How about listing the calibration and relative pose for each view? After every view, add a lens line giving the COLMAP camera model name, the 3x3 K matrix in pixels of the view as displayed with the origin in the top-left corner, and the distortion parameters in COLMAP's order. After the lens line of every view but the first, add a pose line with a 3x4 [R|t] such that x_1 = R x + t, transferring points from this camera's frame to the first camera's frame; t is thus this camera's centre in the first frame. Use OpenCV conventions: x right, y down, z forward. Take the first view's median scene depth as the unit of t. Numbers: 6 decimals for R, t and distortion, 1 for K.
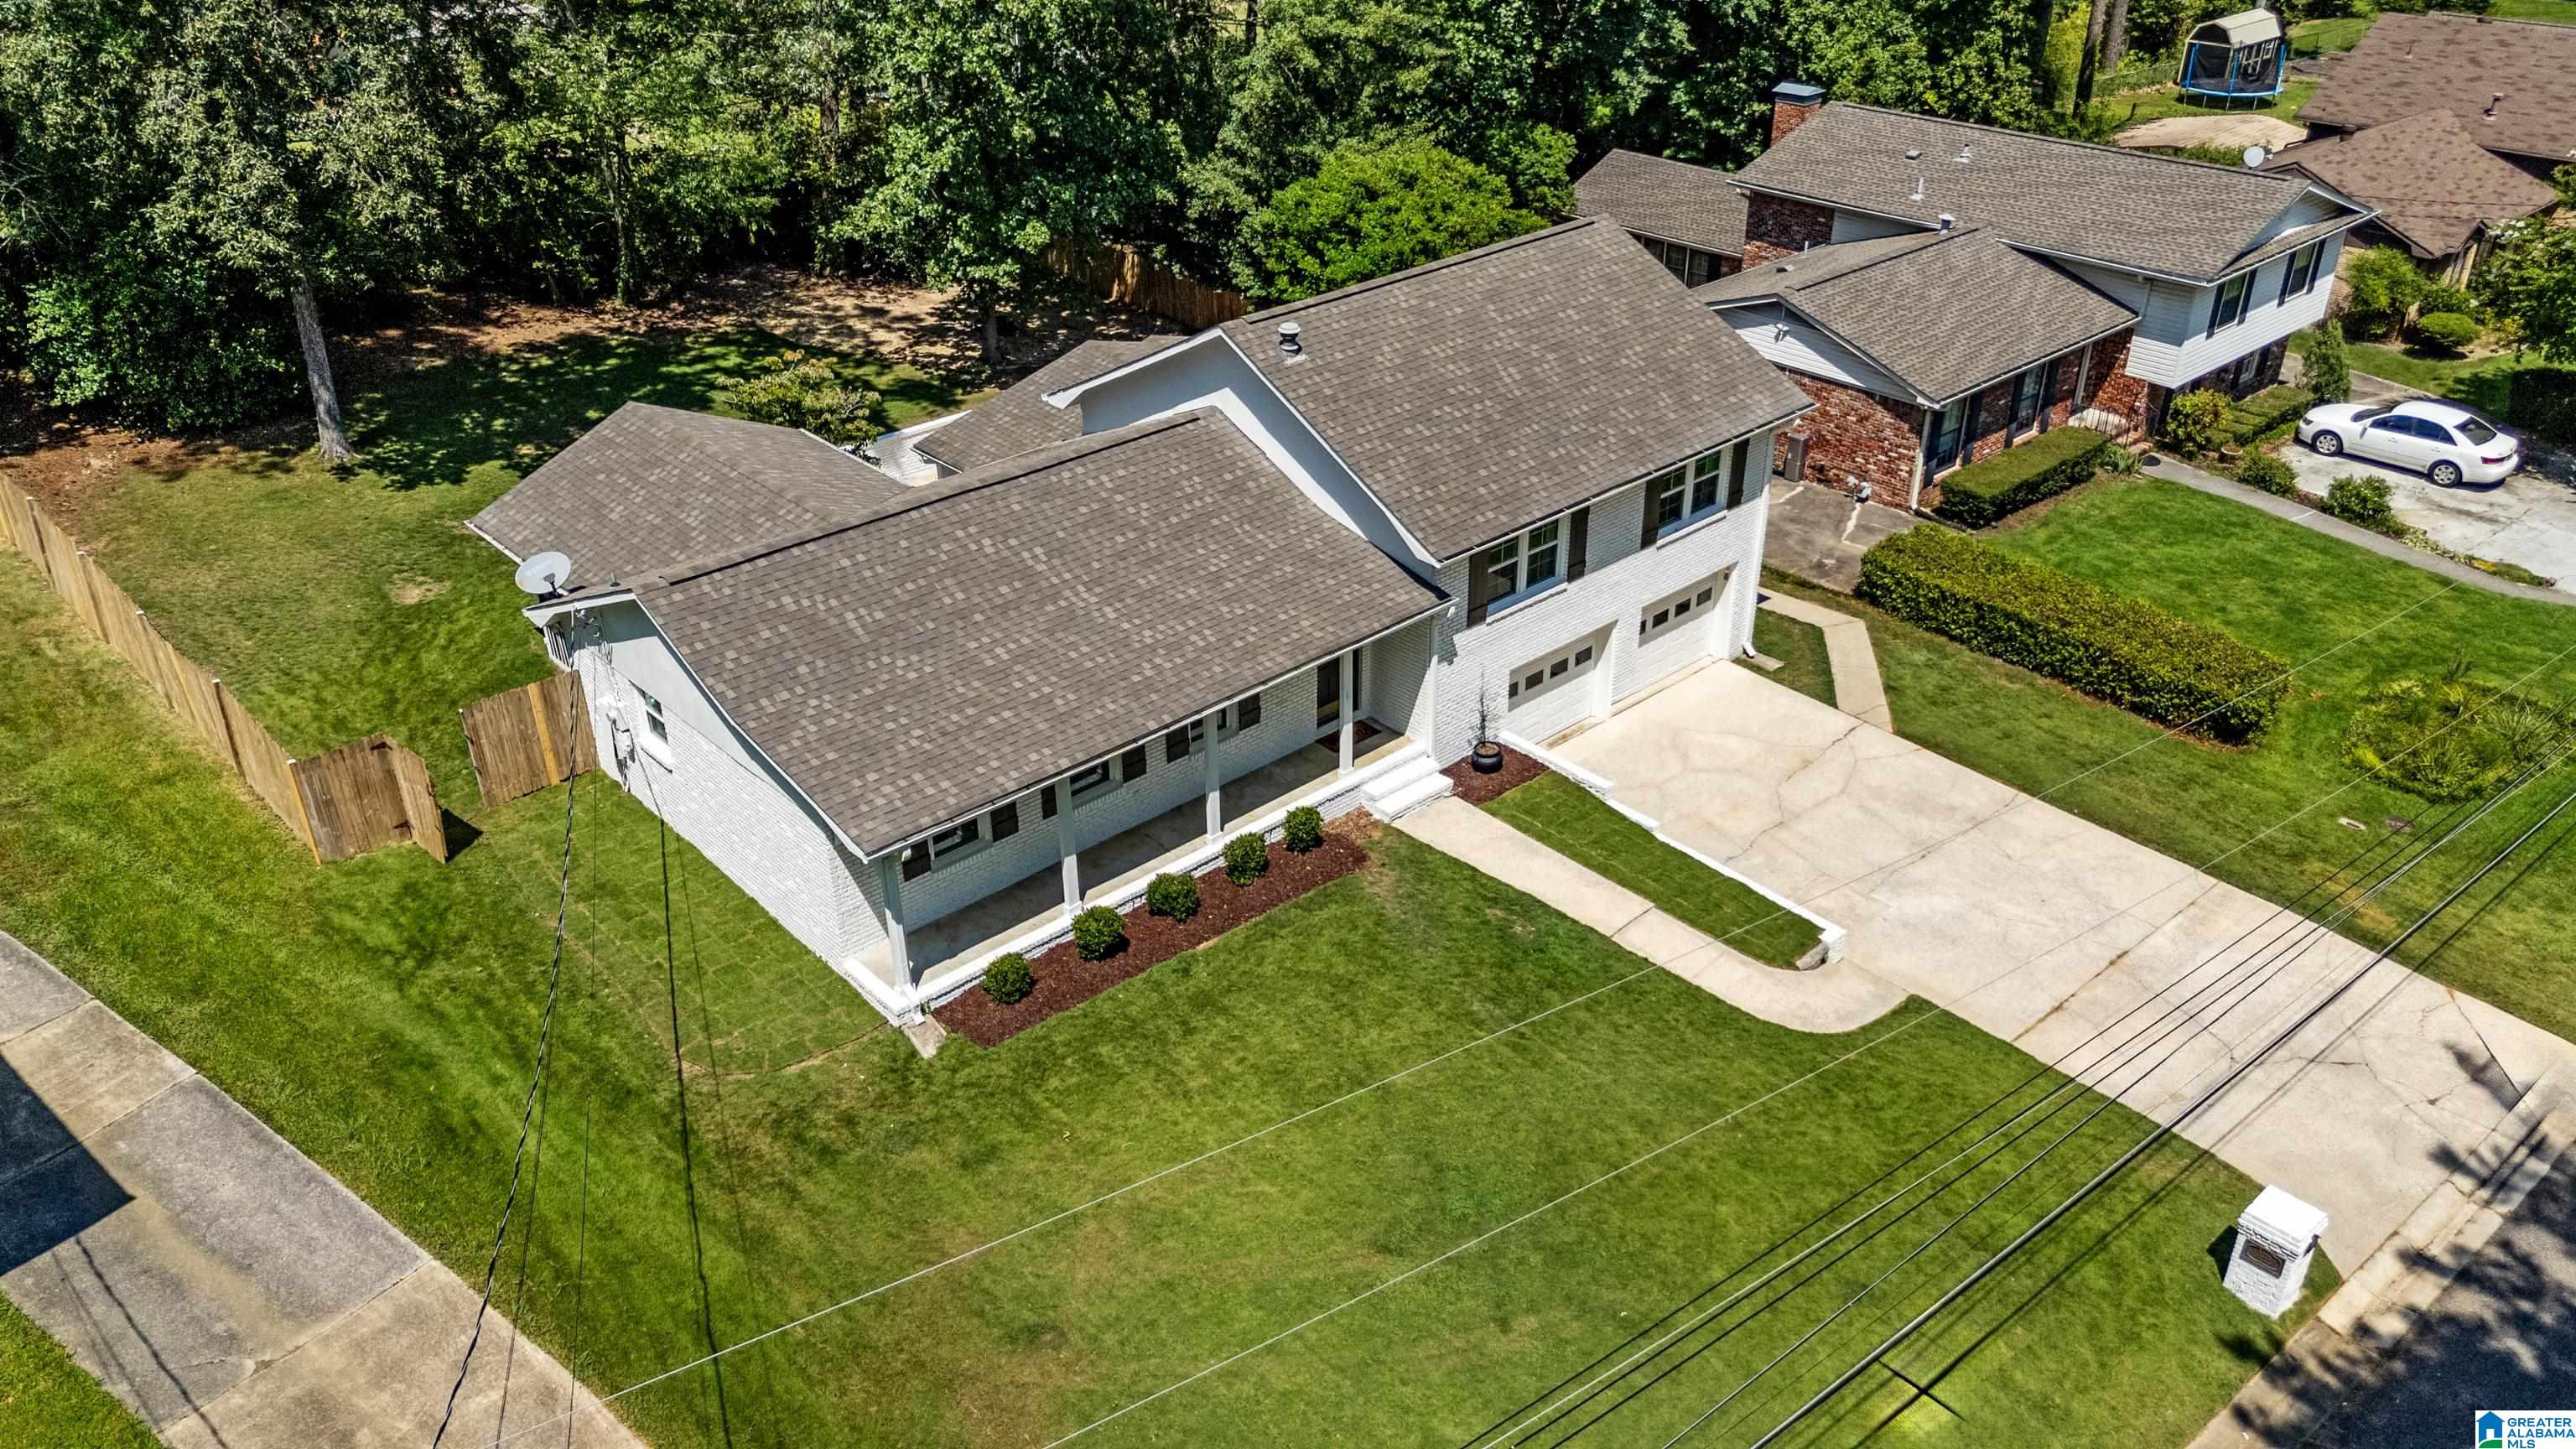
lens RADIAL K [[1863.1, 0, 1288.0], [0, 1863.1, 724.5], [0, 0, 1]] dist [0.001863, 0.001860]
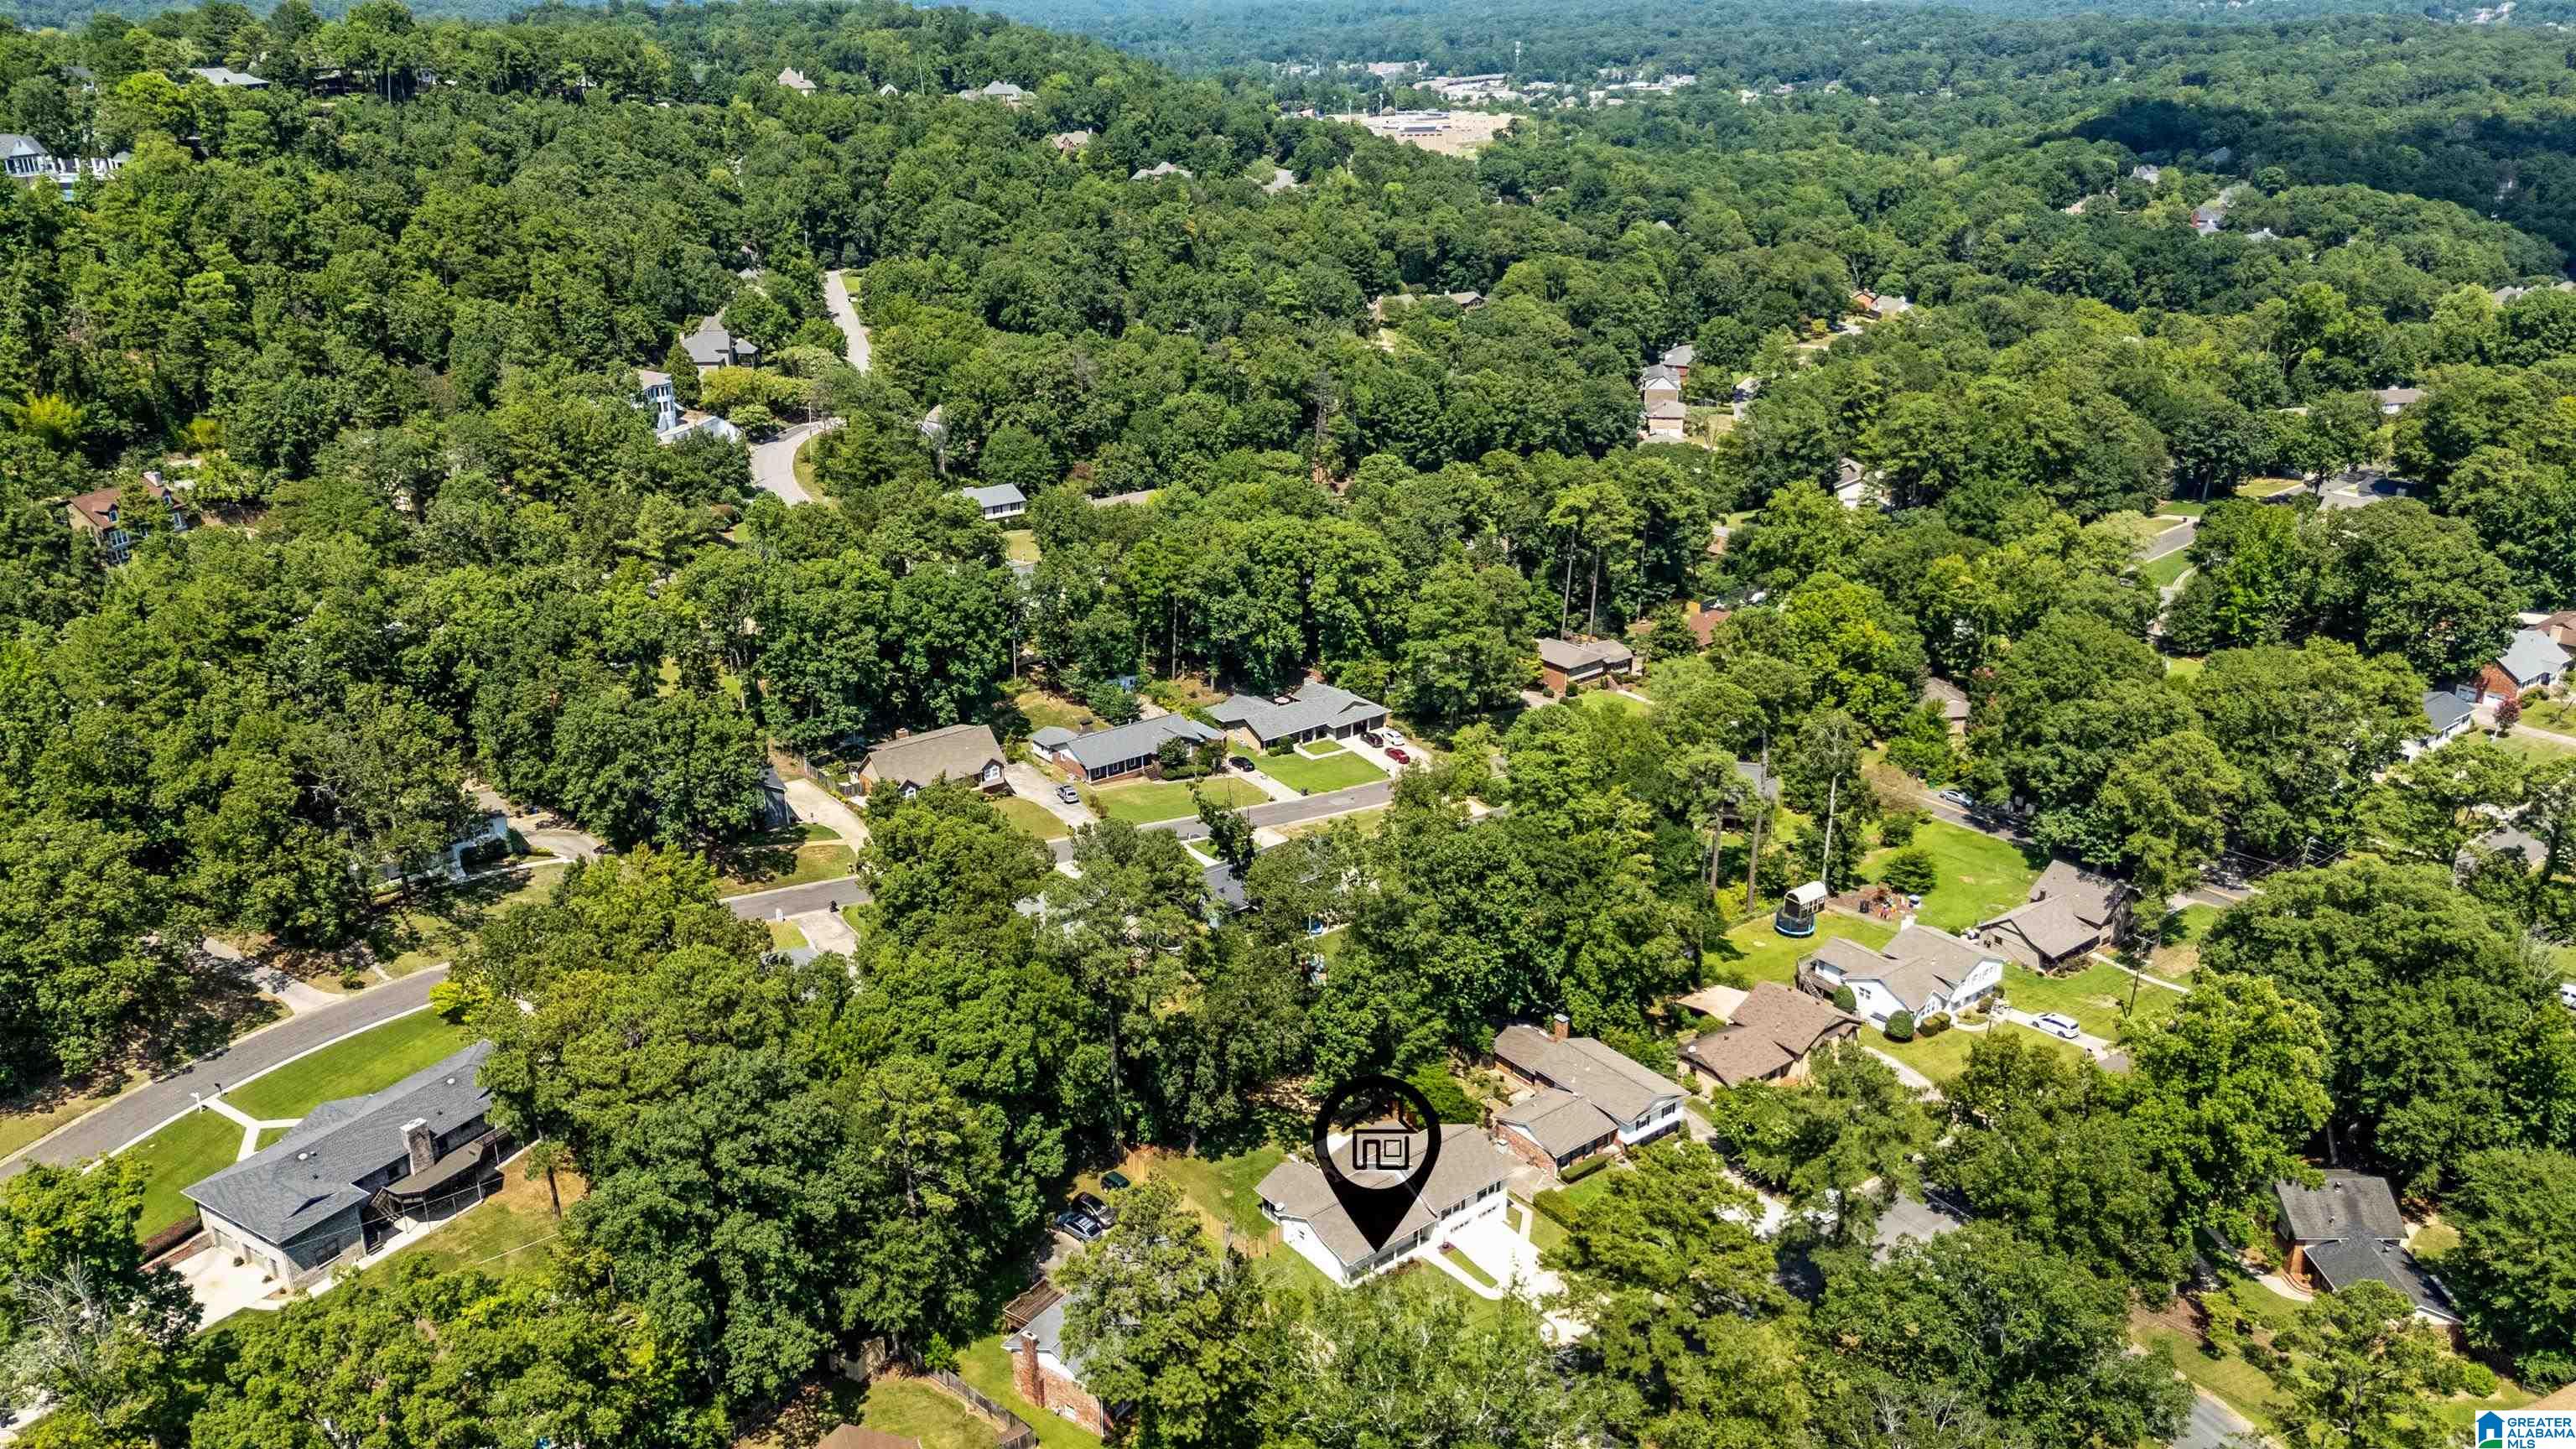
lens RADIAL K [[1863.1, 0, 1288.0], [0, 1863.1, 724.5], [0, 0, 1]] dist [0.001863, 0.001860]
pose [[0.997818, 0.031297, -0.058129, -0.054195], [-0.039393, 0.988820, -0.143817, -0.455799], [0.052978, 0.145793, 0.987896, -3.071638]]
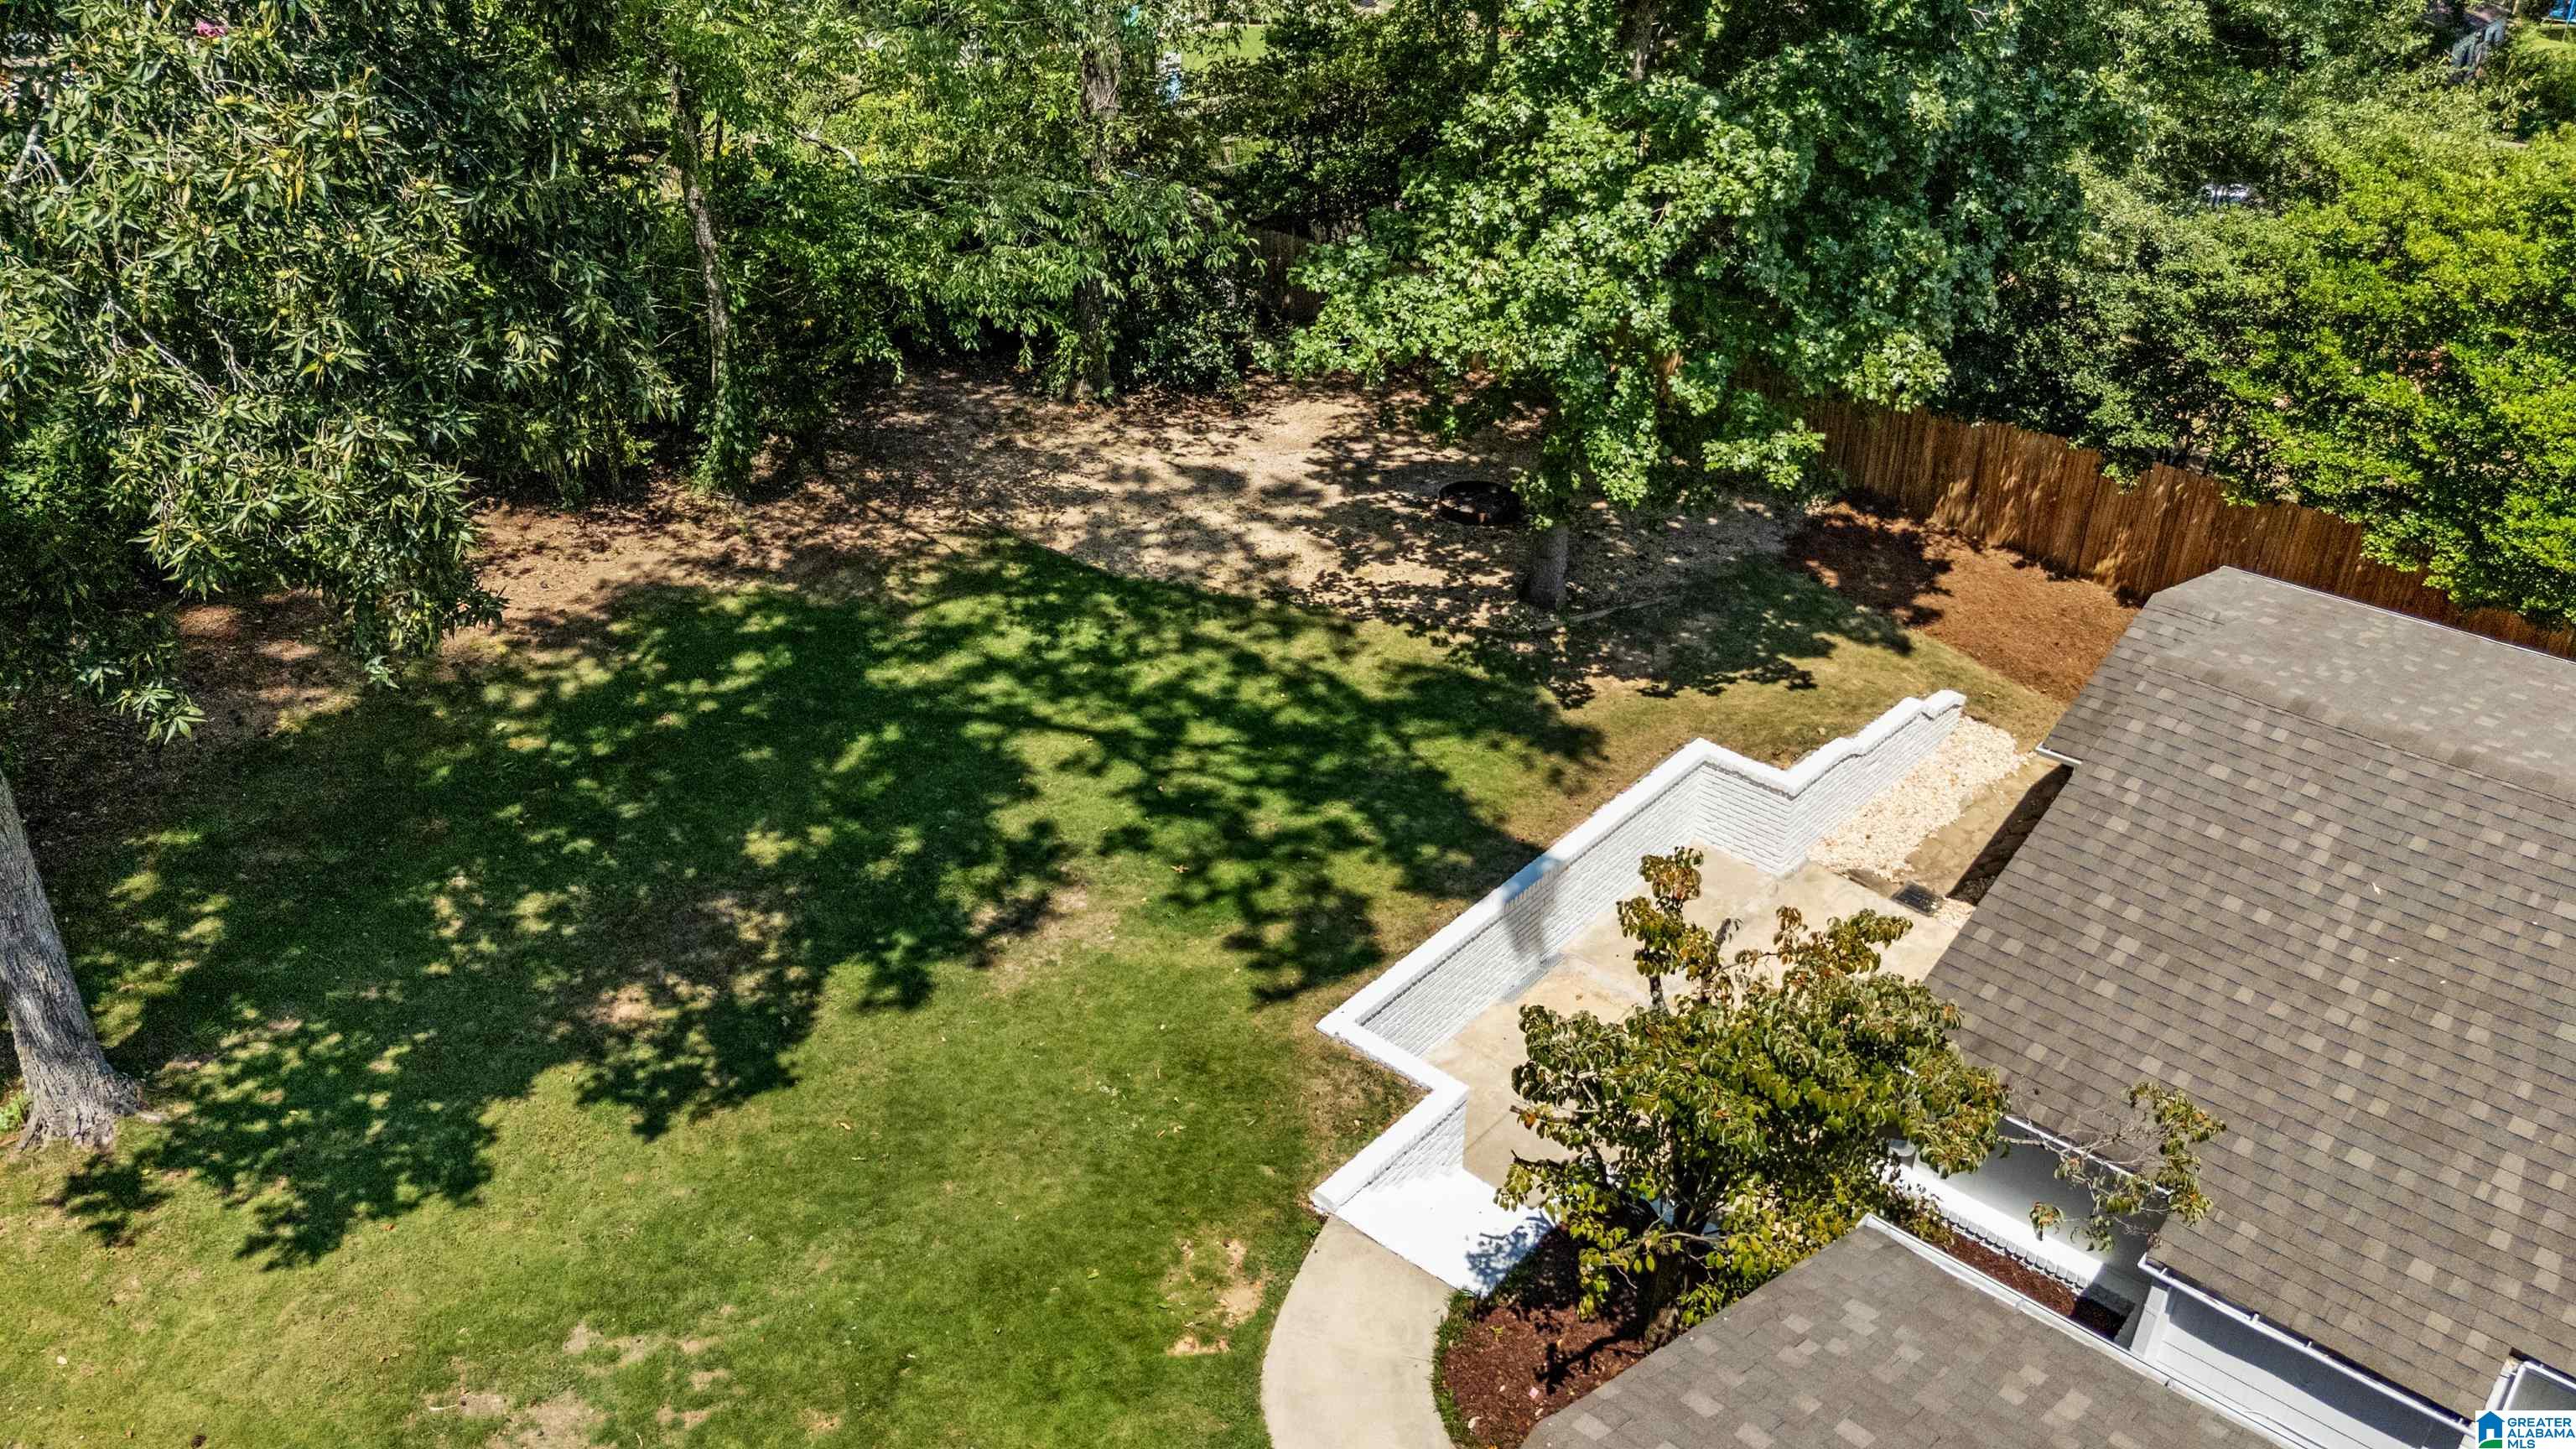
lens RADIAL K [[1837.6, 0, 1293.1], [0, 1837.6, 678.8], [0, 0, 1]] dist [-0.003618, -0.007238]
pose [[0.992728, -0.046338, 0.111104, -0.289252], [0.046521, 0.998917, 0.000943, -0.188081], [-0.111028, 0.004232, 0.993808, 0.573443]]
